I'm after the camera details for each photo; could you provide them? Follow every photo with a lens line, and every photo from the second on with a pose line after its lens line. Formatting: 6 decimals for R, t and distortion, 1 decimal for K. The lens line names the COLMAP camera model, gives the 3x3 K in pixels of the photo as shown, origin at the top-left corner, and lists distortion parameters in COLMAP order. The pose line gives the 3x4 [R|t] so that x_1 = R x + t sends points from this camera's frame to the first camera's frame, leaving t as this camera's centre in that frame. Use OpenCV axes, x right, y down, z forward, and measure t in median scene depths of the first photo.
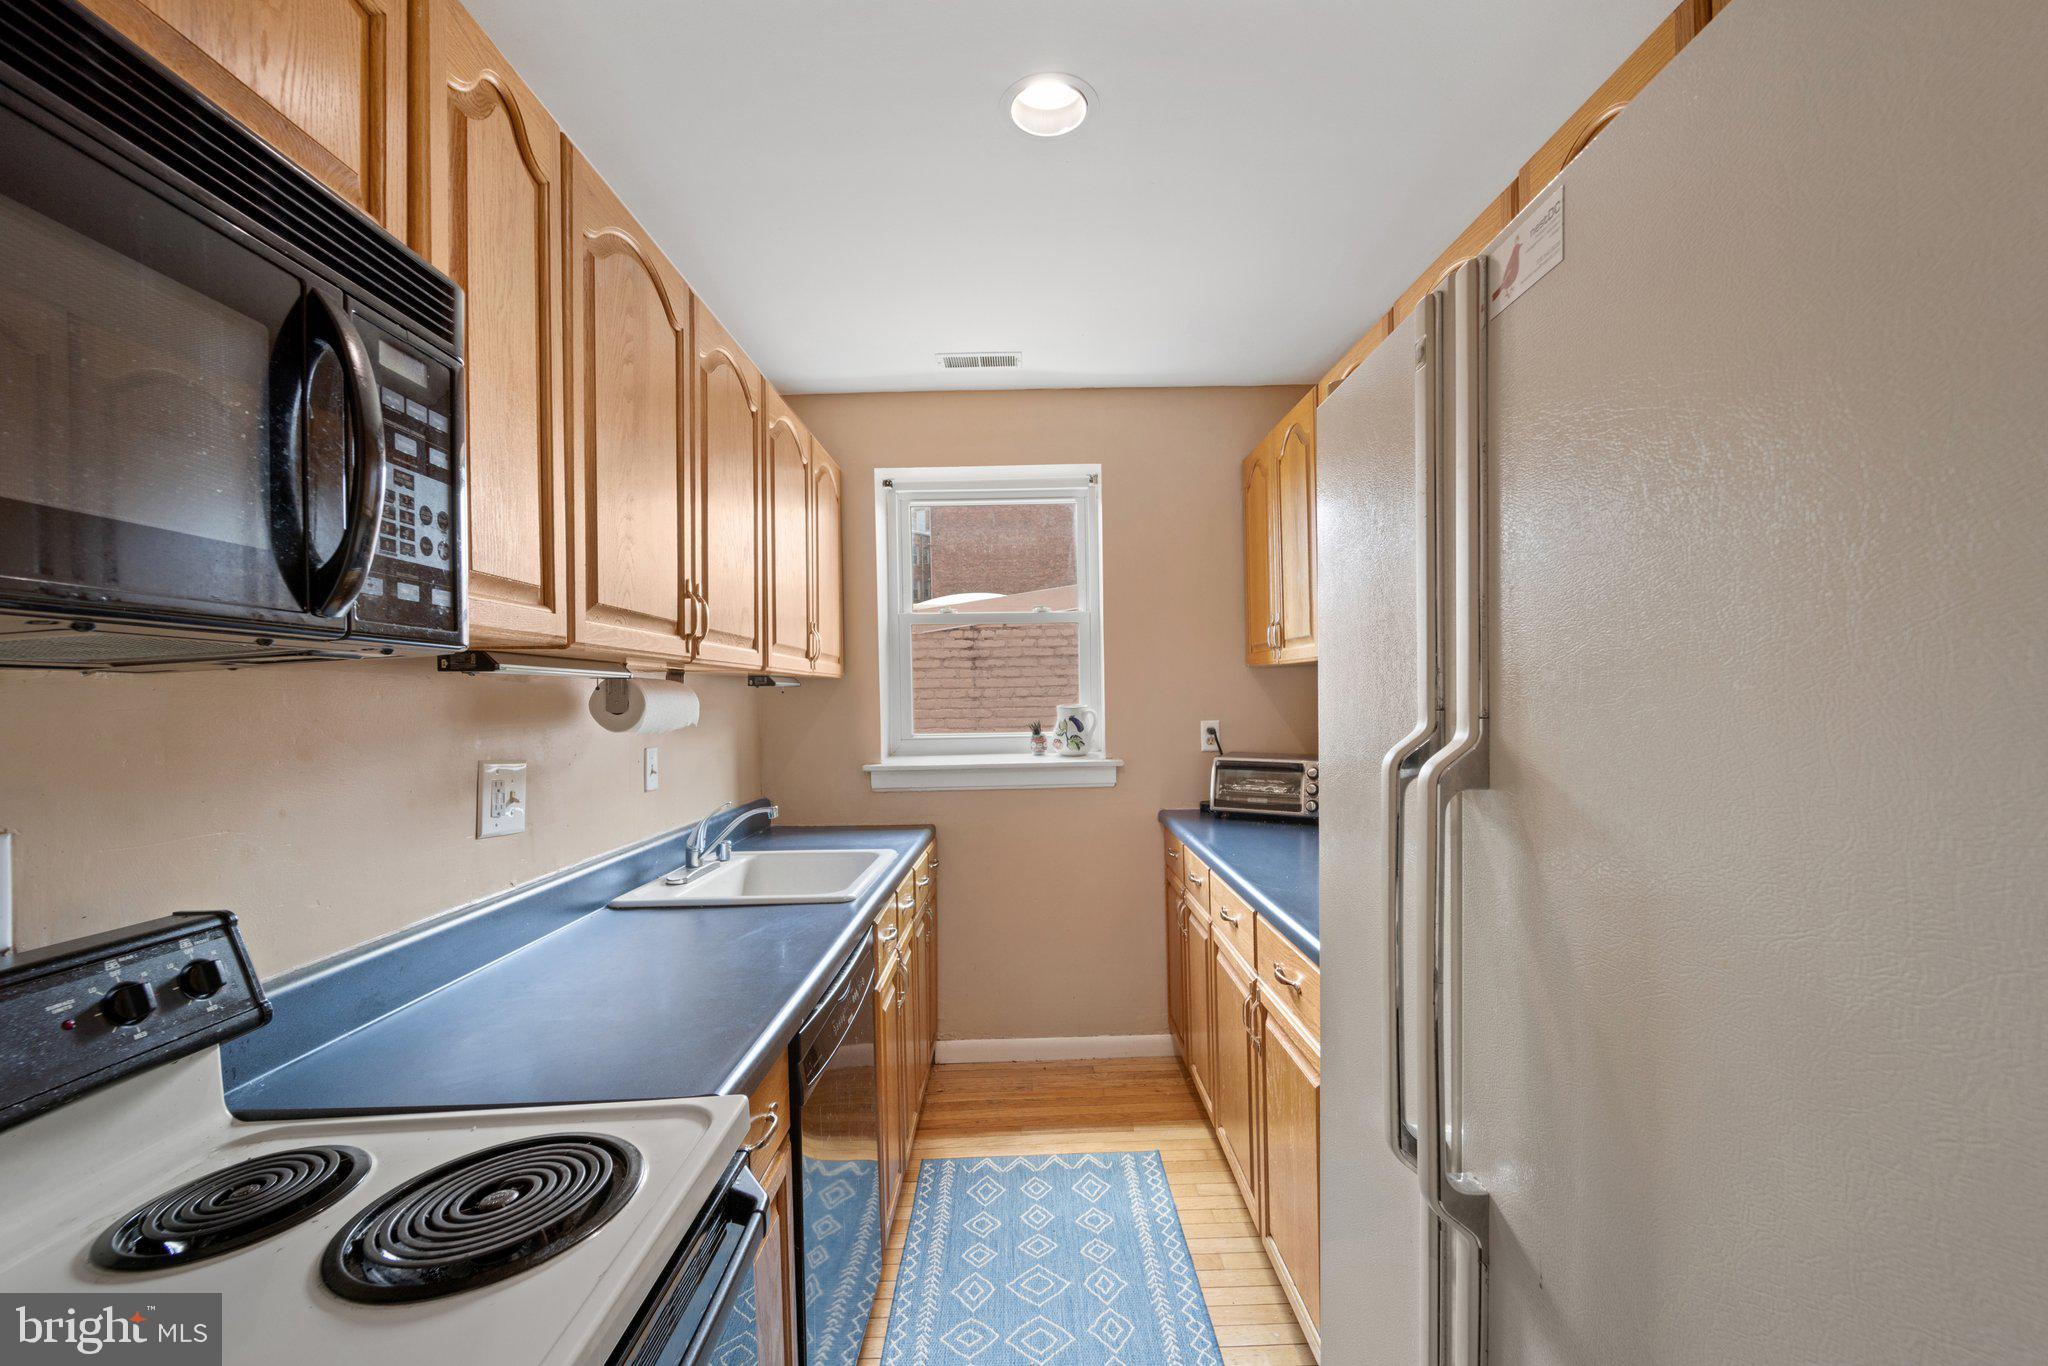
lens RADIAL K [[837.8, 0, 1033.7], [0, 837.8, 701.3], [0, 0, 1]] dist [-0.015284, -0.000181]
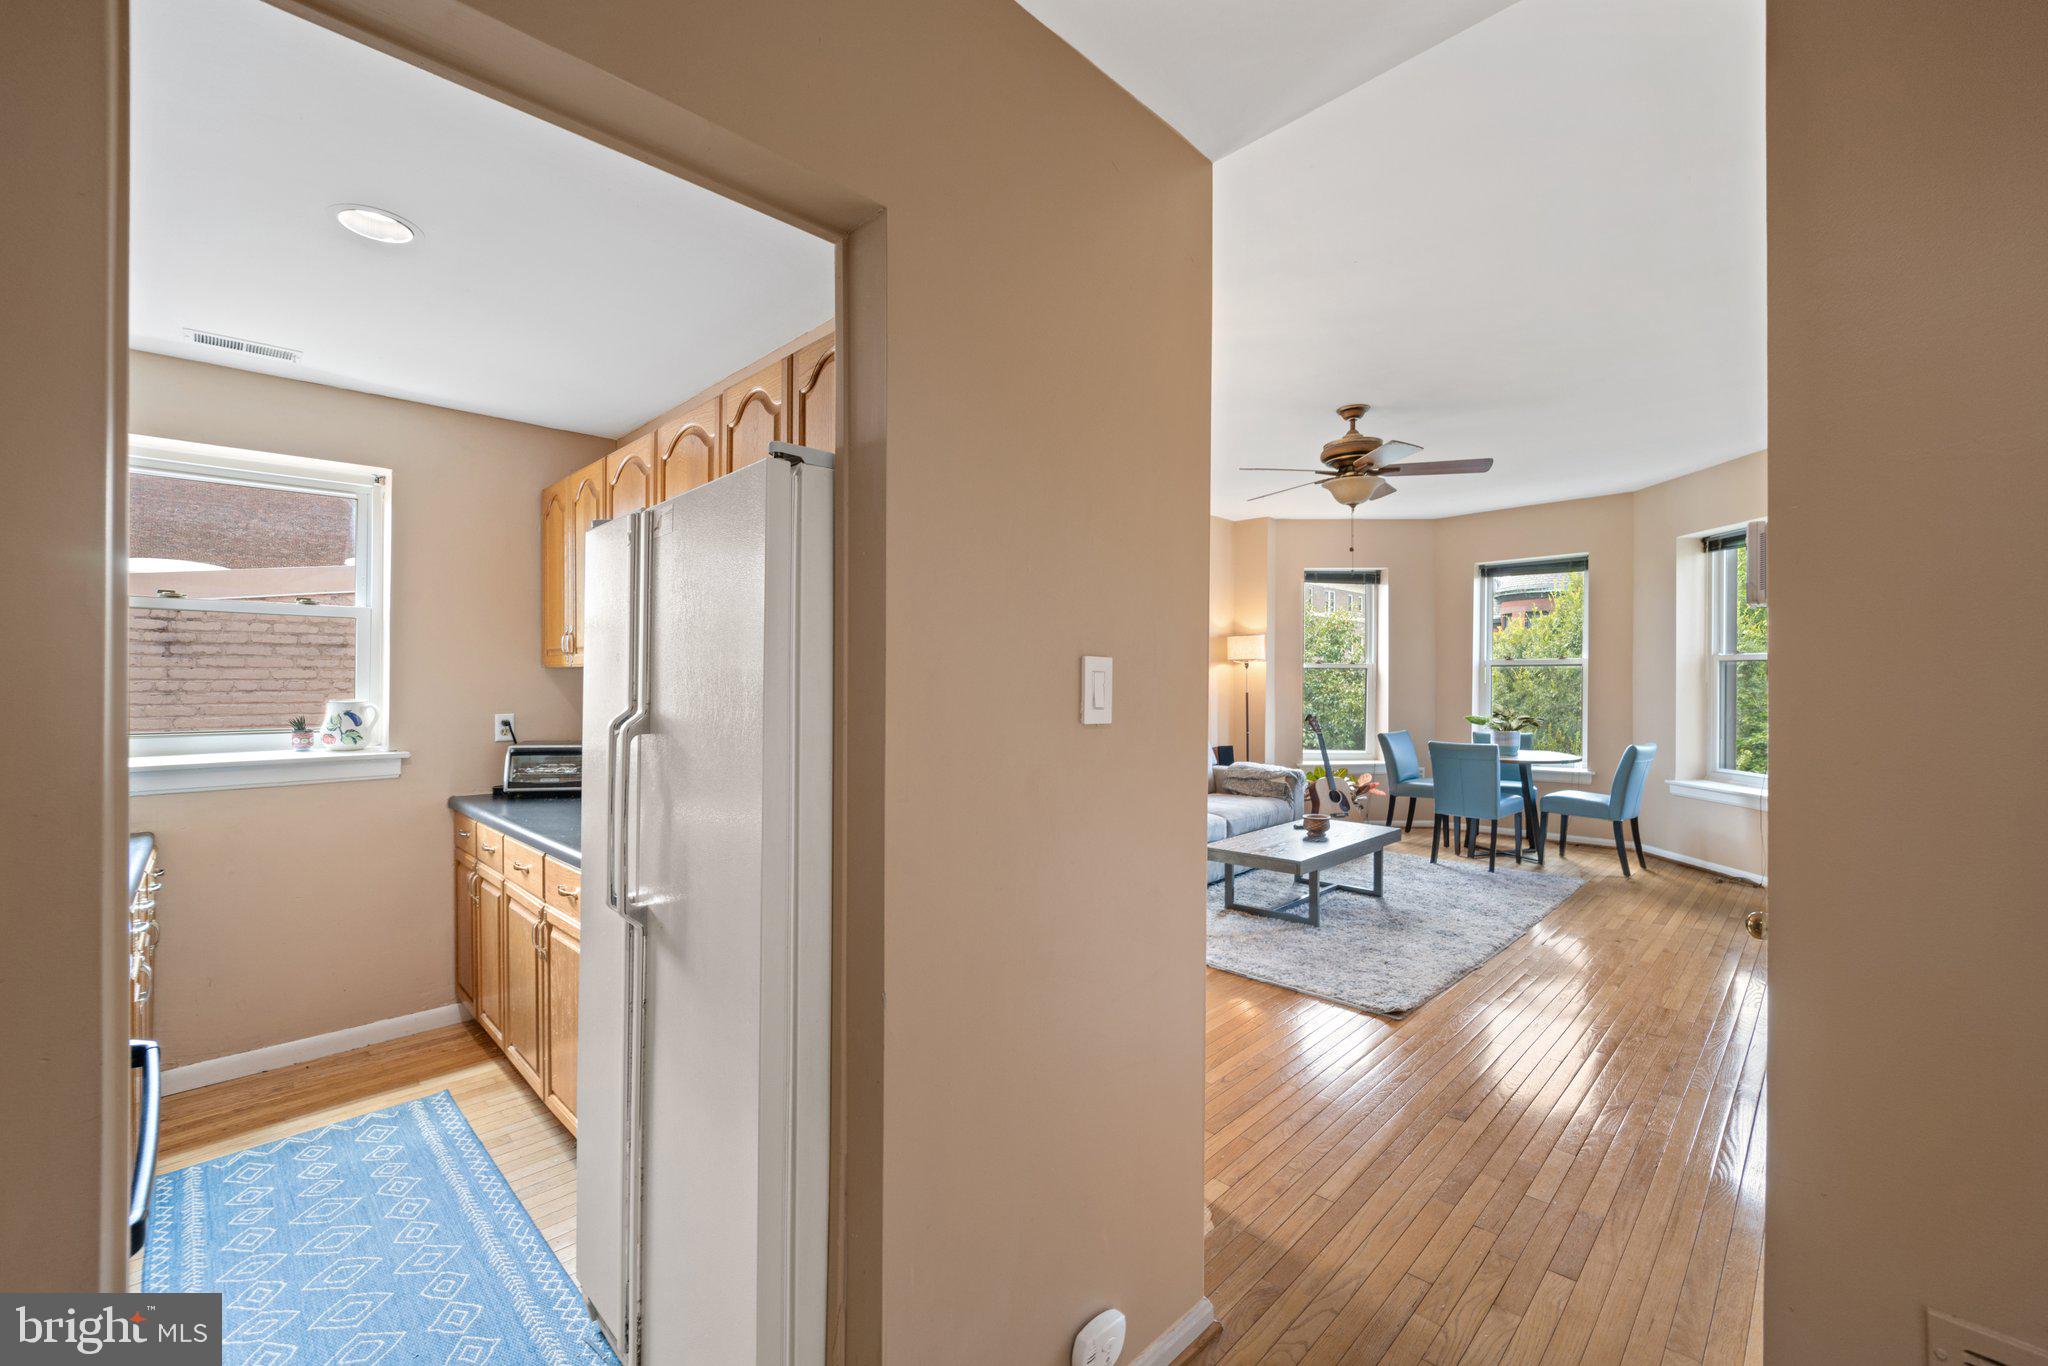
lens RADIAL K [[837.8, 0, 1043.8], [0, 837.8, 686.2], [0, 0, 1]] dist [-0.015284, -0.000181]
pose [[0.706631, 0.020326, 0.707290, -0.081296], [-0.007247, 0.999743, -0.021490, 0.003970], [-0.707545, 0.010059, 0.706597, -0.358387]]
